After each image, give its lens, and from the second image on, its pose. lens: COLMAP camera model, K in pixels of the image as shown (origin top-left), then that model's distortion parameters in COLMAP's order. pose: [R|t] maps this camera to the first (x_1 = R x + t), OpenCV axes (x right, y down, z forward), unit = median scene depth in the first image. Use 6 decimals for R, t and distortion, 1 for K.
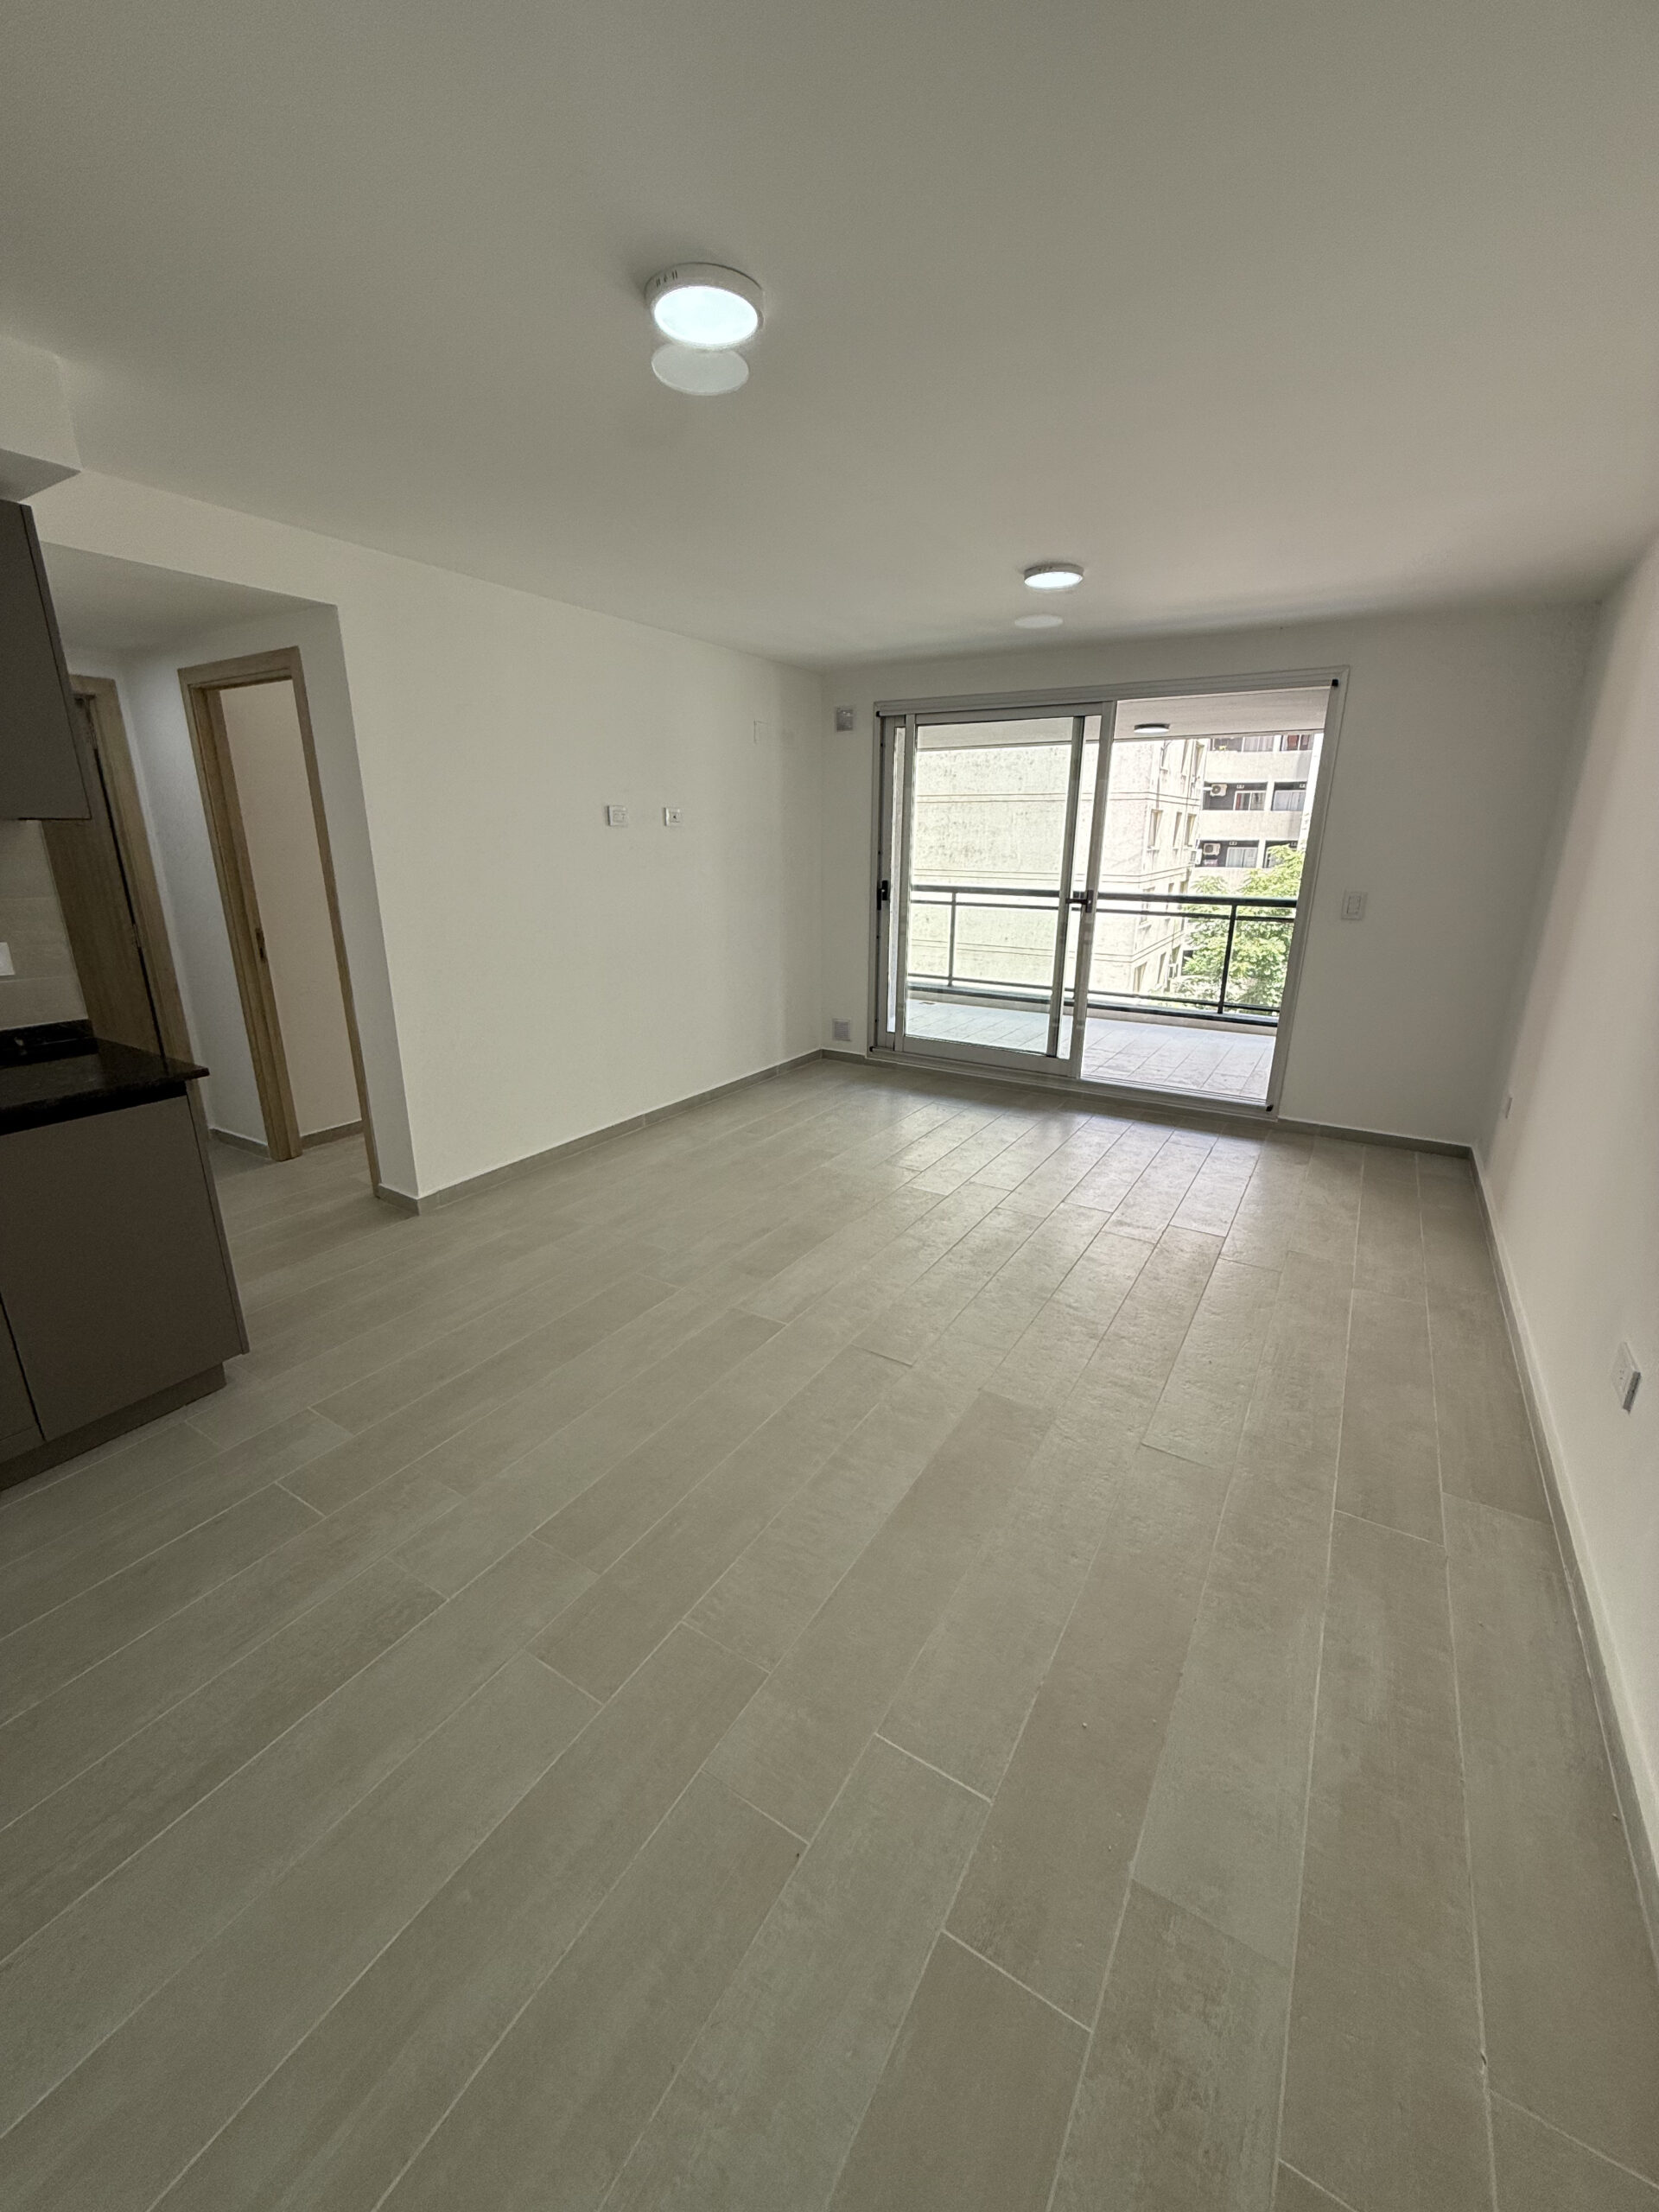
lens RADIAL K [[883.9, 0, 832.4], [0, 883.9, 1099.1], [0, 0, 1]] dist [0.001935, -0.000045]
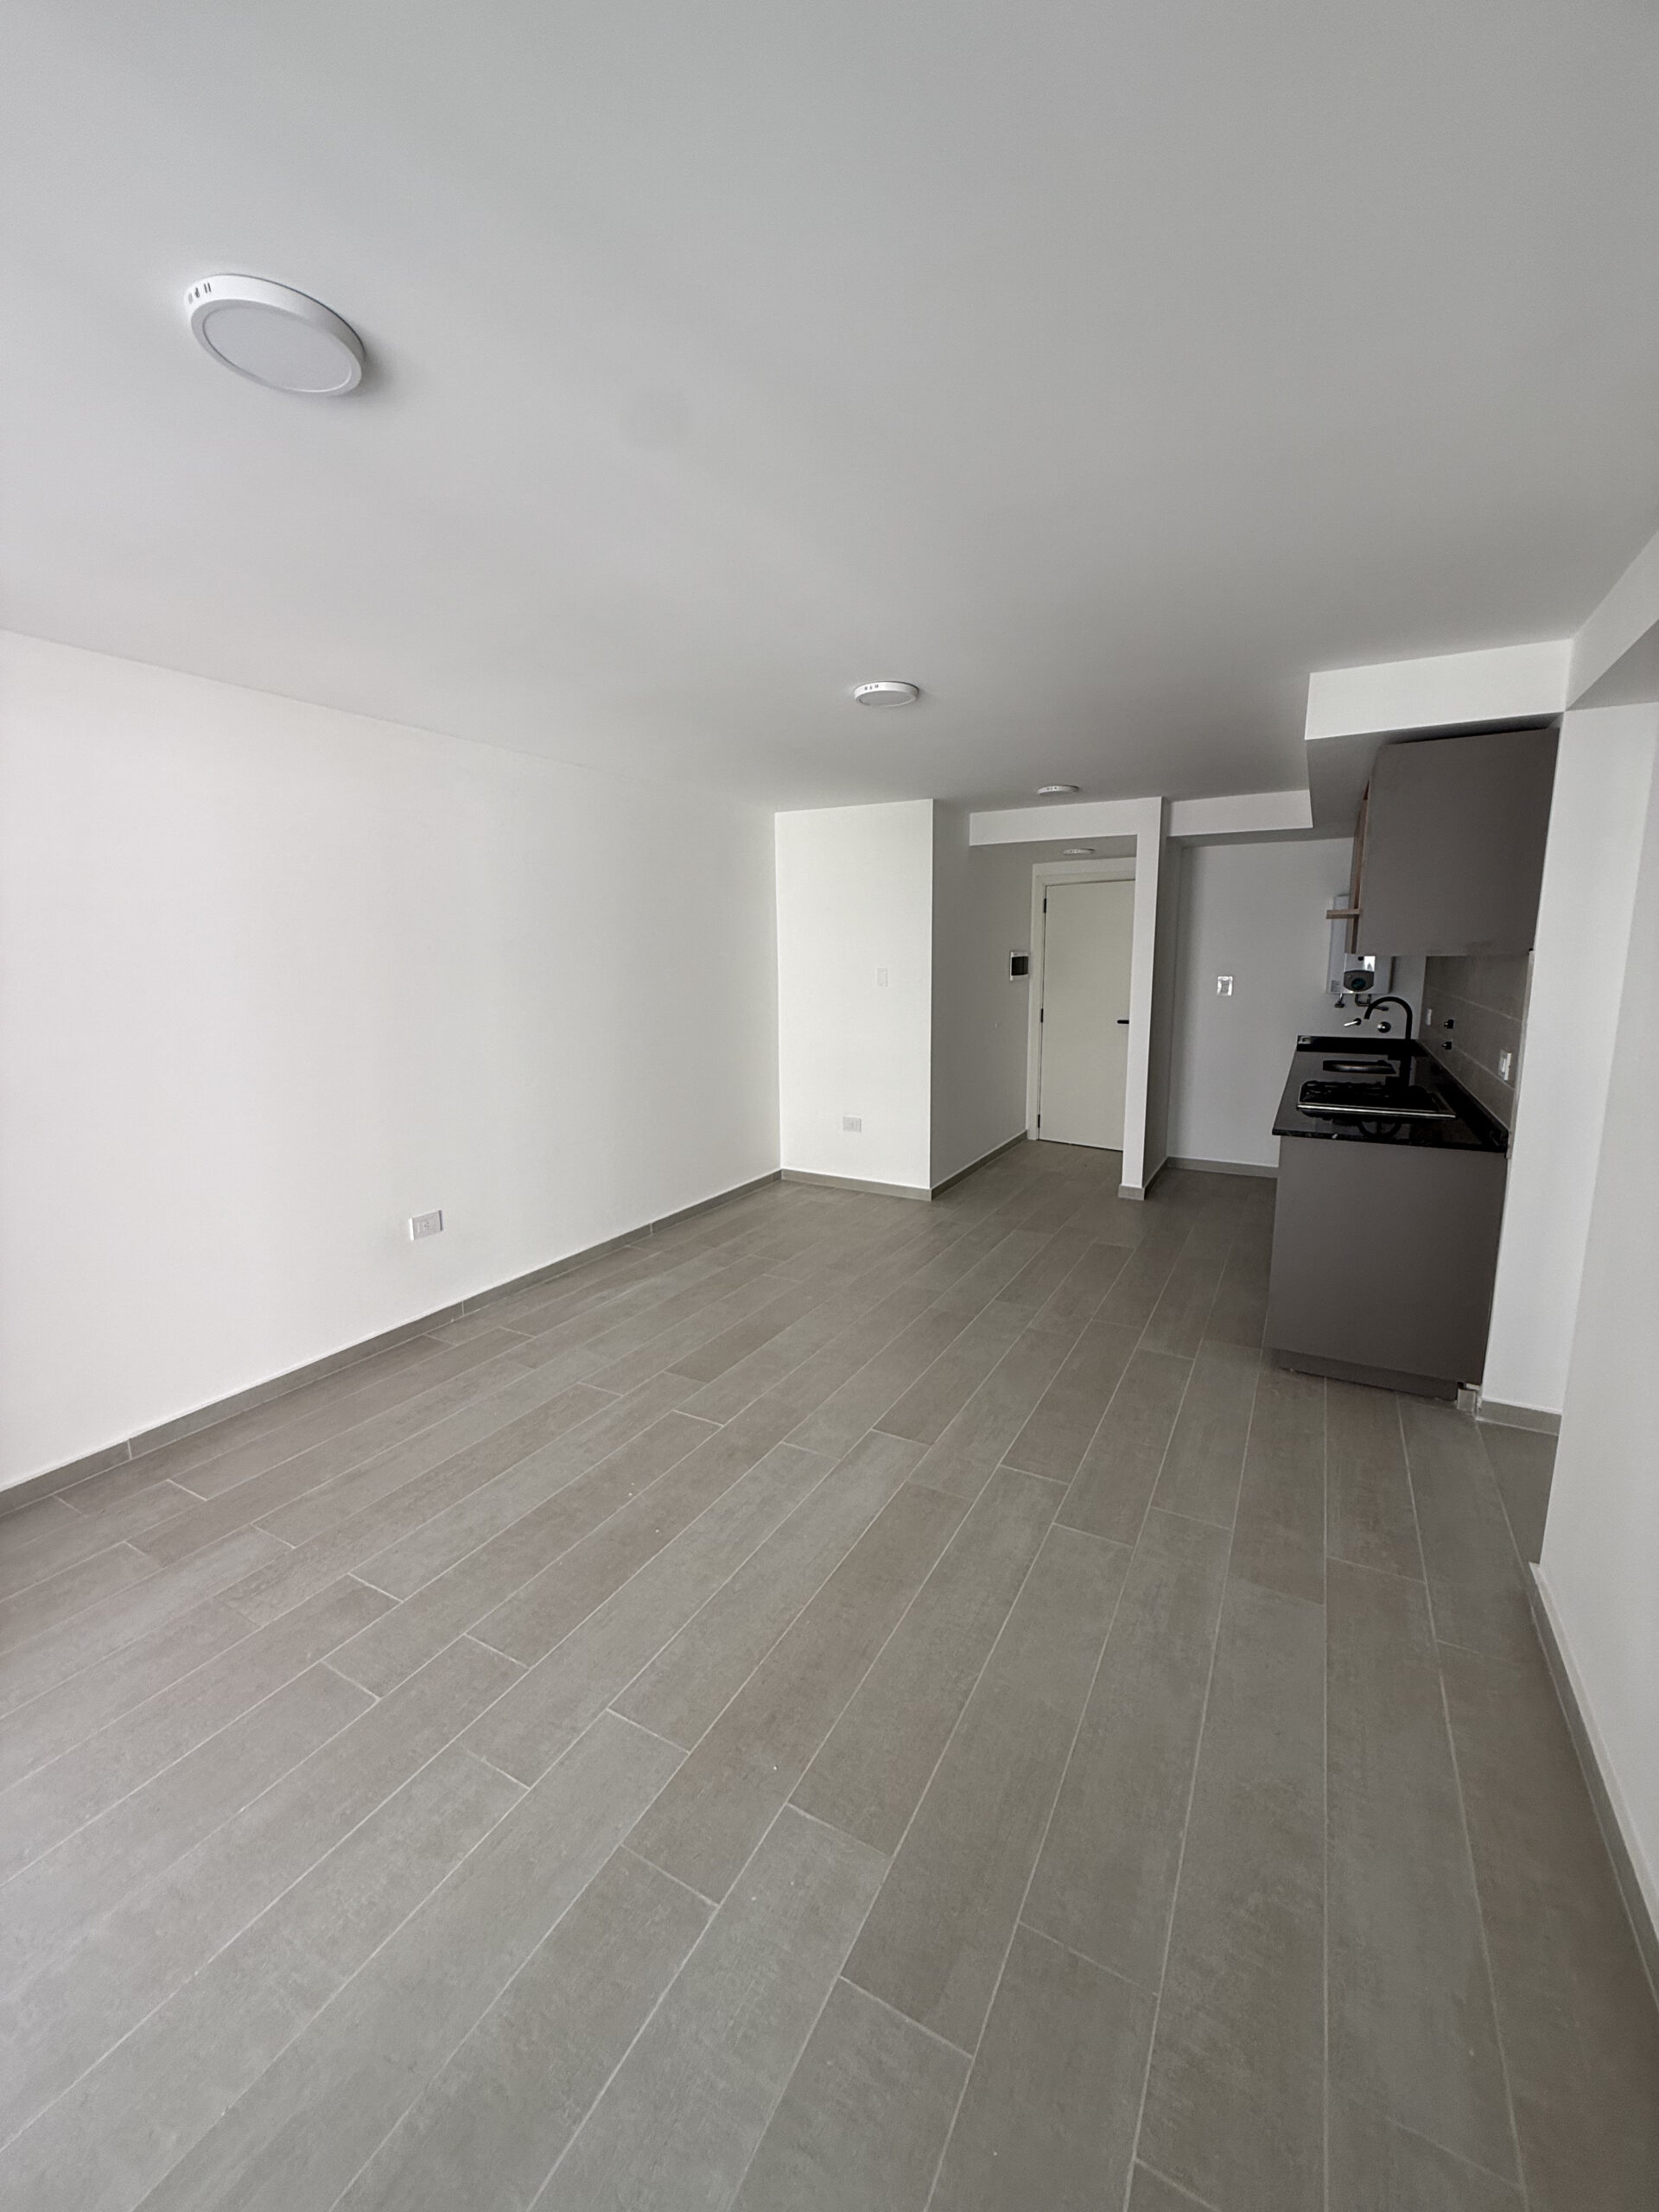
lens RADIAL K [[883.9, 0, 832.4], [0, 883.9, 1099.1], [0, 0, 1]] dist [0.001935, -0.000045]
pose [[-0.999155, 0.008451, -0.040233, 0.035358], [-0.010200, 0.897086, 0.441738, -0.622328], [0.039826, 0.441775, -0.896242, 2.002562]]
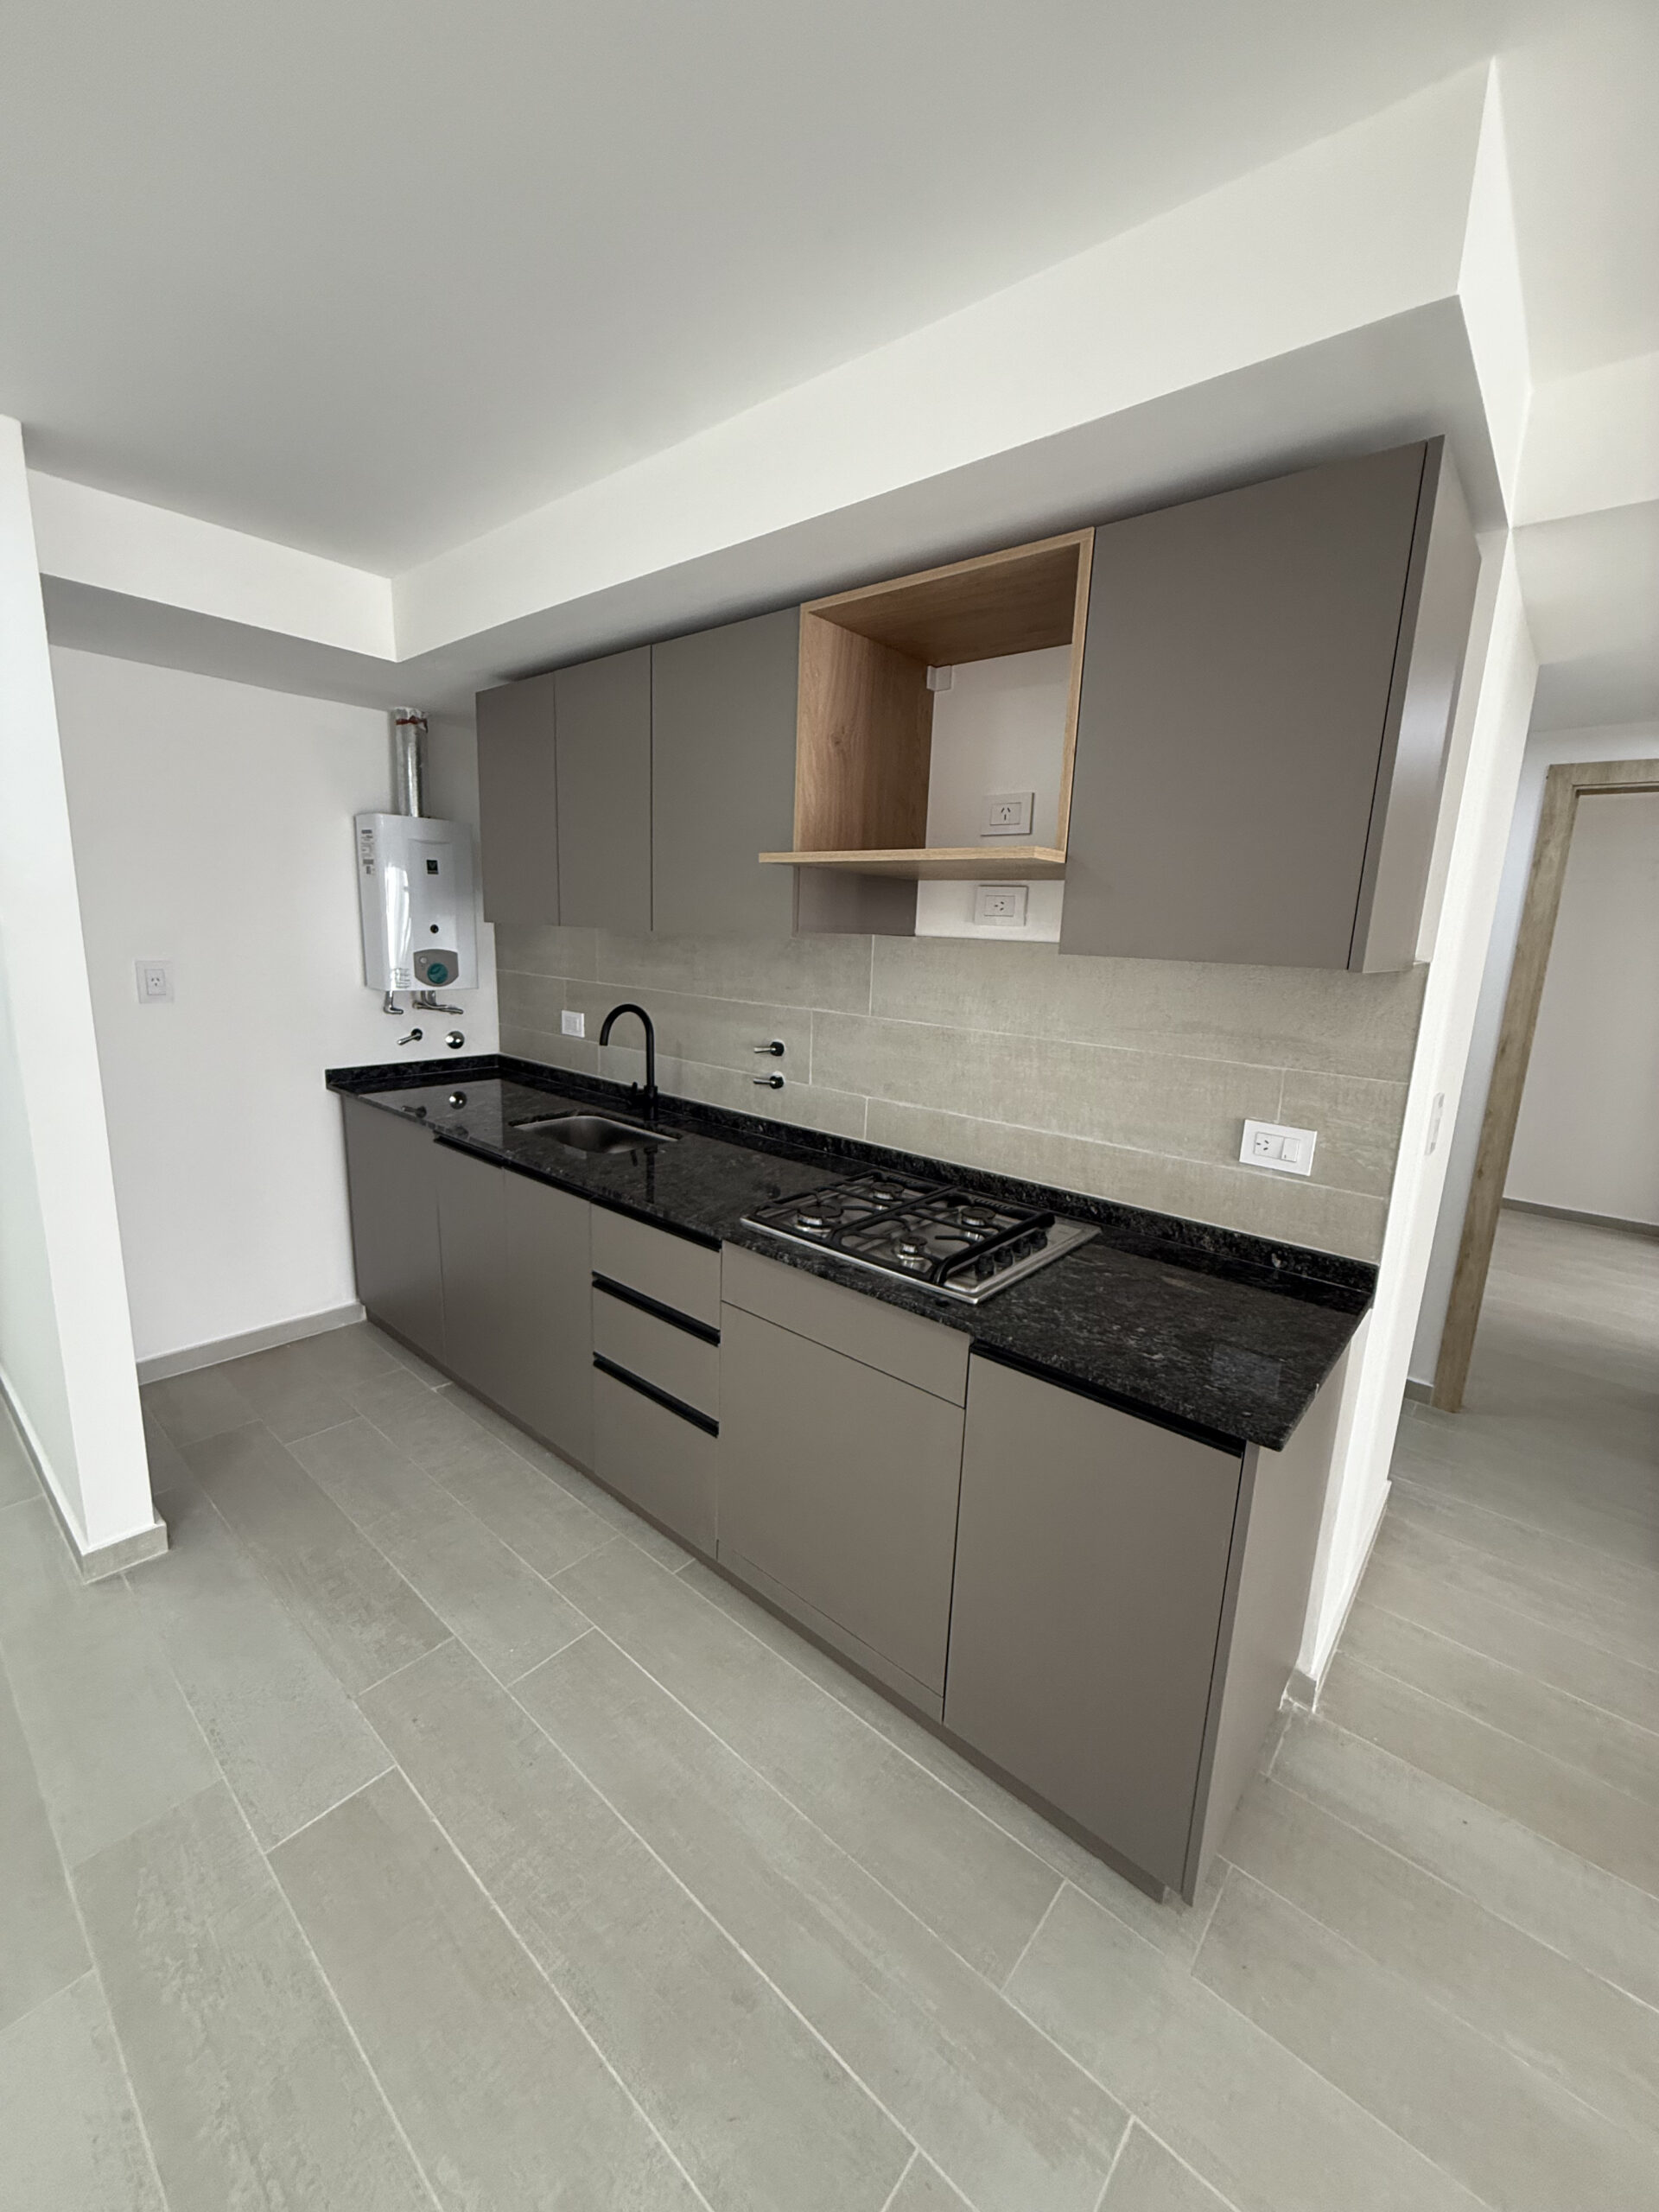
lens RADIAL K [[883.9, 0, 832.4], [0, 883.9, 1099.1], [0, 0, 1]] dist [0.001935, -0.000045]
pose [[-0.158706, 0.180408, -0.970704, -0.178782], [-0.325375, 0.918685, 0.223938, -0.226575], [0.932171, 0.351383, -0.087101, 0.665139]]
